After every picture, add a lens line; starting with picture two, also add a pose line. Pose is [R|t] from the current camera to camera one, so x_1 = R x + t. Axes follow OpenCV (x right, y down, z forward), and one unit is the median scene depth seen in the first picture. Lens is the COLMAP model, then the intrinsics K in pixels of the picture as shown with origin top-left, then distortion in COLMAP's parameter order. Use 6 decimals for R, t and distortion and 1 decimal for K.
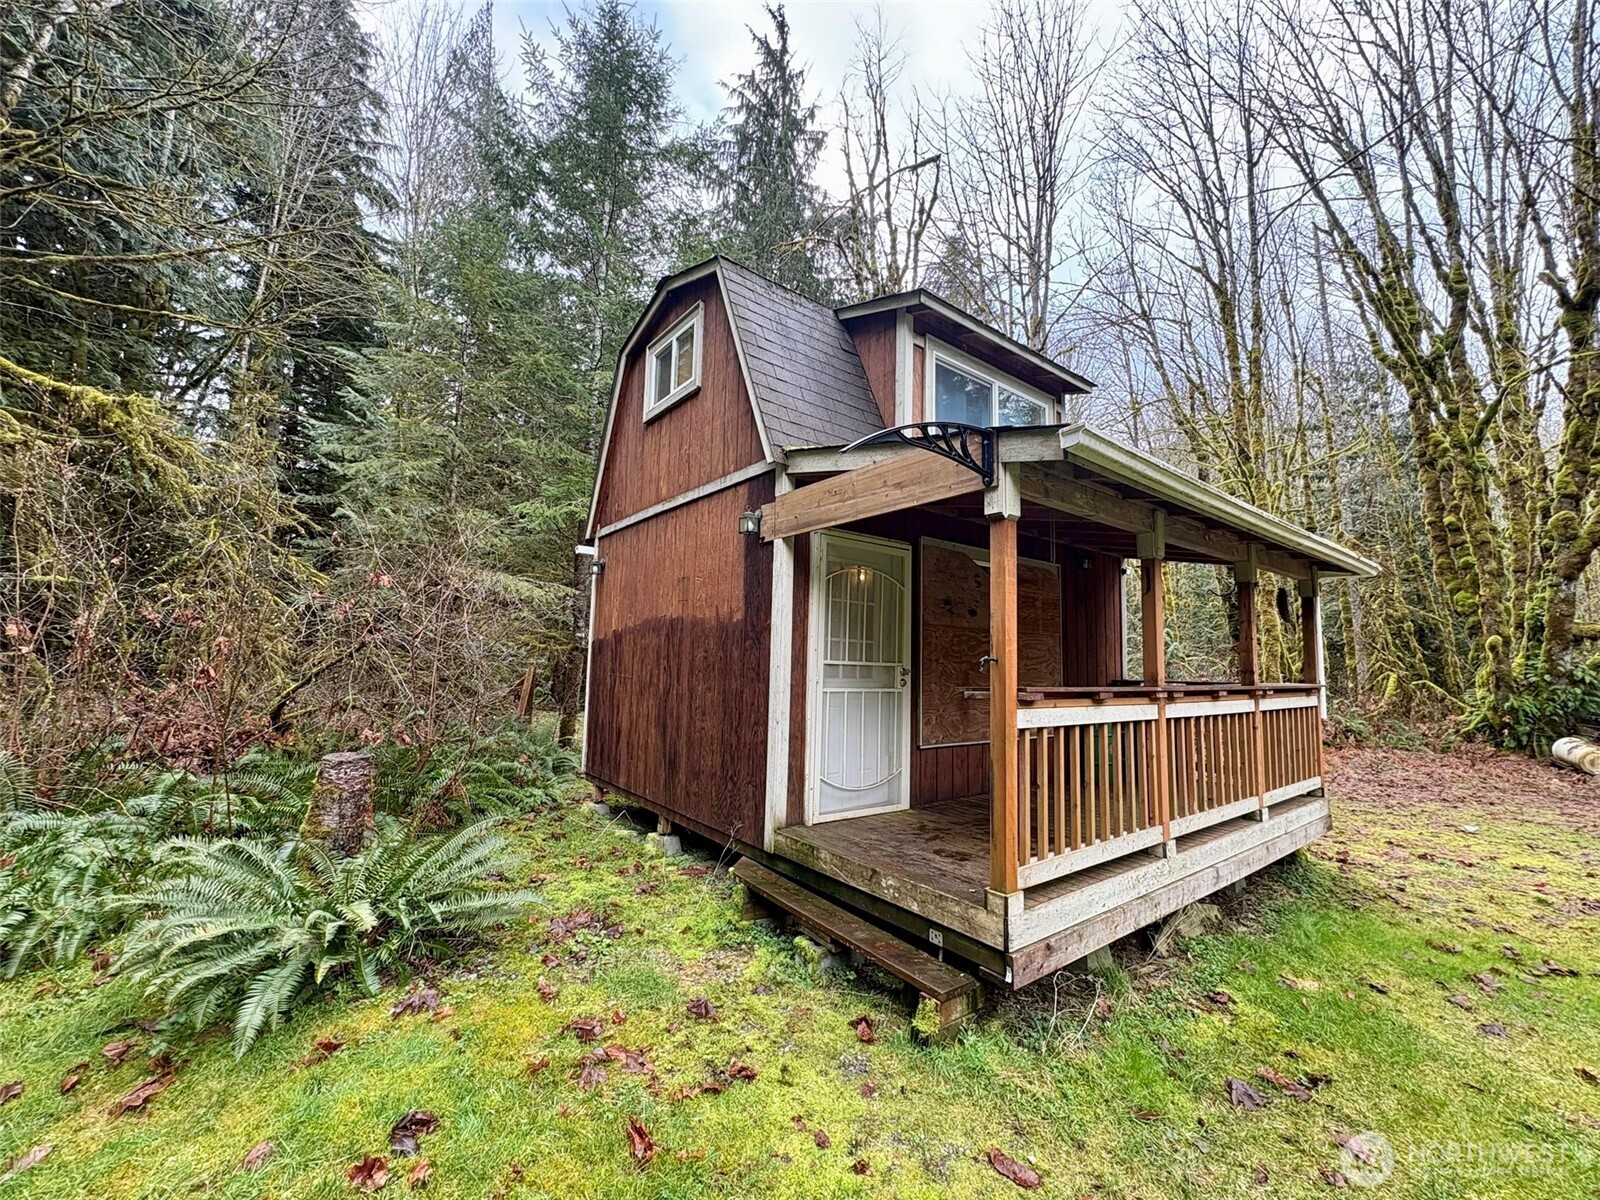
lens RADIAL K [[636.5, 0, 800.9], [0, 636.5, 595.7], [0, 0, 1]] dist [-0.003617, 0.000262]
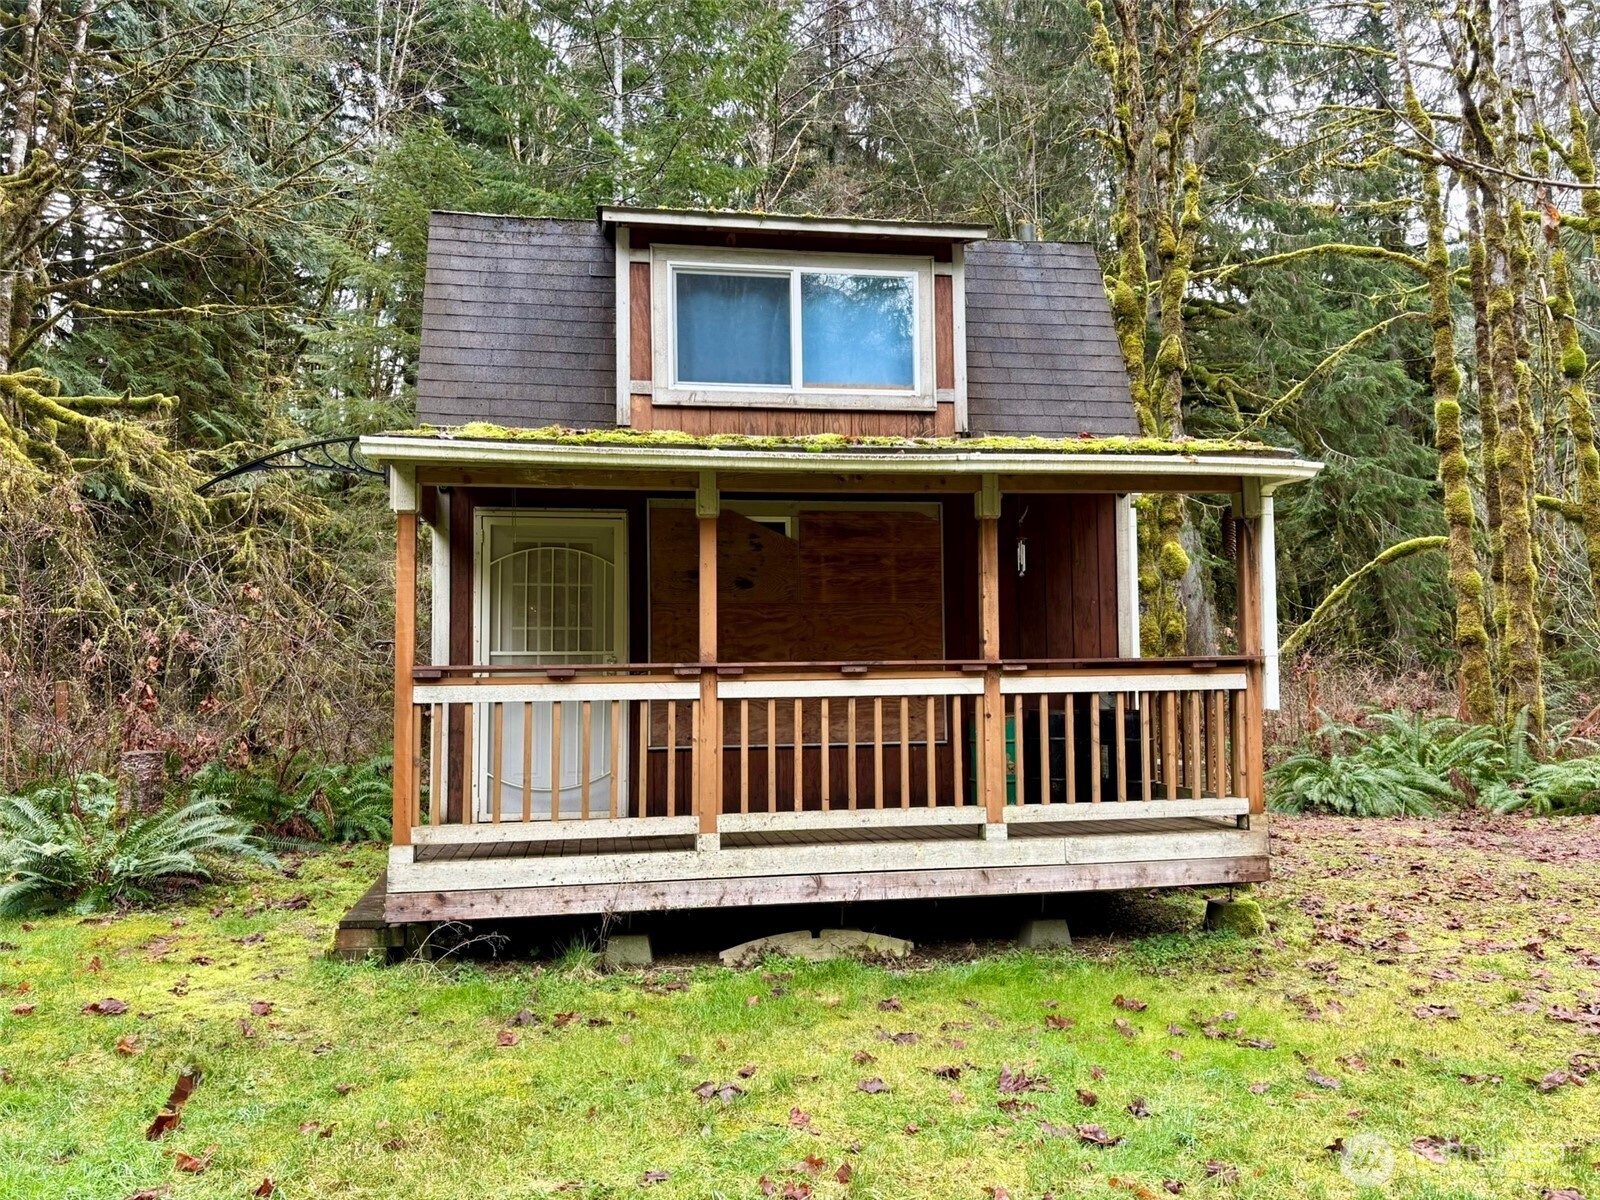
lens RADIAL K [[1213.8, 0, 800.1], [0, 1213.8, 602.6], [0, 0, 1]] dist [-0.002354, -0.000470]
pose [[0.885003, -0.065382, -0.460972, 1.308634], [0.086636, 0.995924, 0.025074, 0.023539], [0.457454, -0.062127, 0.887060, -0.383593]]
